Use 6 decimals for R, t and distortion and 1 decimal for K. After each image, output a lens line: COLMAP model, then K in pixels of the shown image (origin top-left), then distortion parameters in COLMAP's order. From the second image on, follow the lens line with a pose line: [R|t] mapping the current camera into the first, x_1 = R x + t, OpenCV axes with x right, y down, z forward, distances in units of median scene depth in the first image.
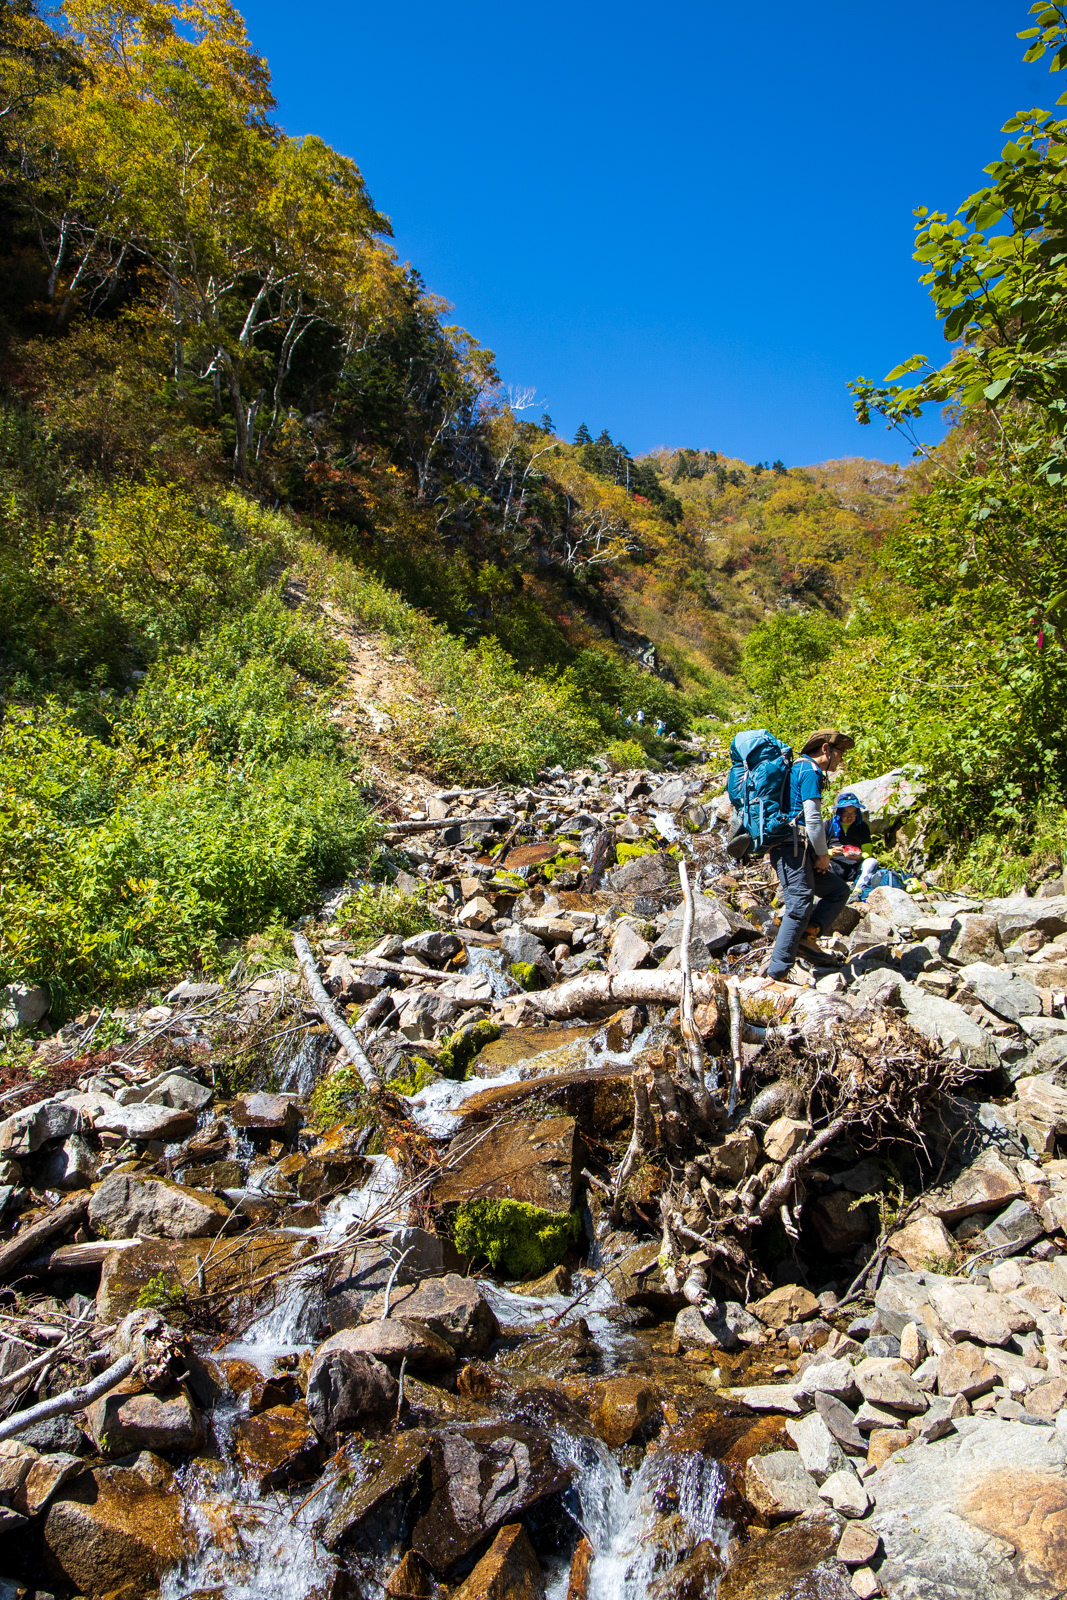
lens RADIAL K [[1089.5, 0, 540.8], [0, 1089.5, 803.7], [0, 0, 1]] dist [-0.074230, -0.001488]
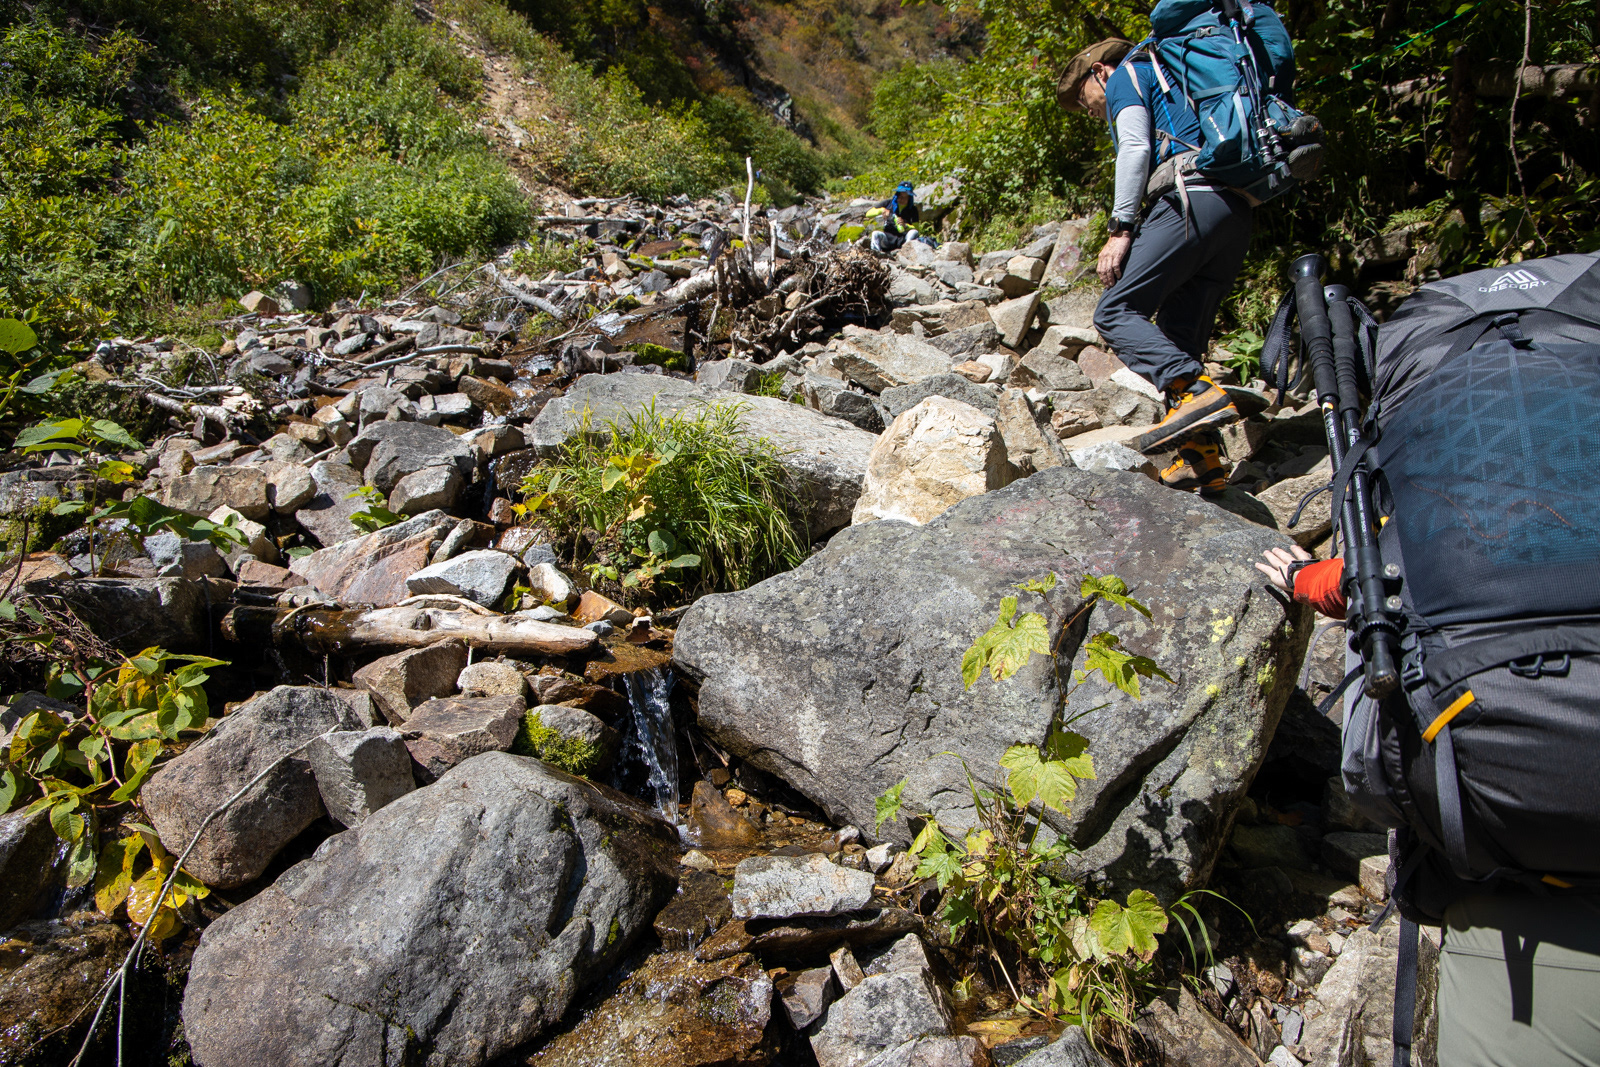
lens RADIAL K [[1189.6, 0, 801.5], [0, 1189.6, 531.3], [0, 0, 1]] dist [-0.040152, 0.018338]
pose [[0.993263, 0.008404, 0.115580, -0.001224], [-0.031595, 0.979222, 0.200313, 0.073509], [-0.111495, -0.202615, 0.972891, -0.292308]]
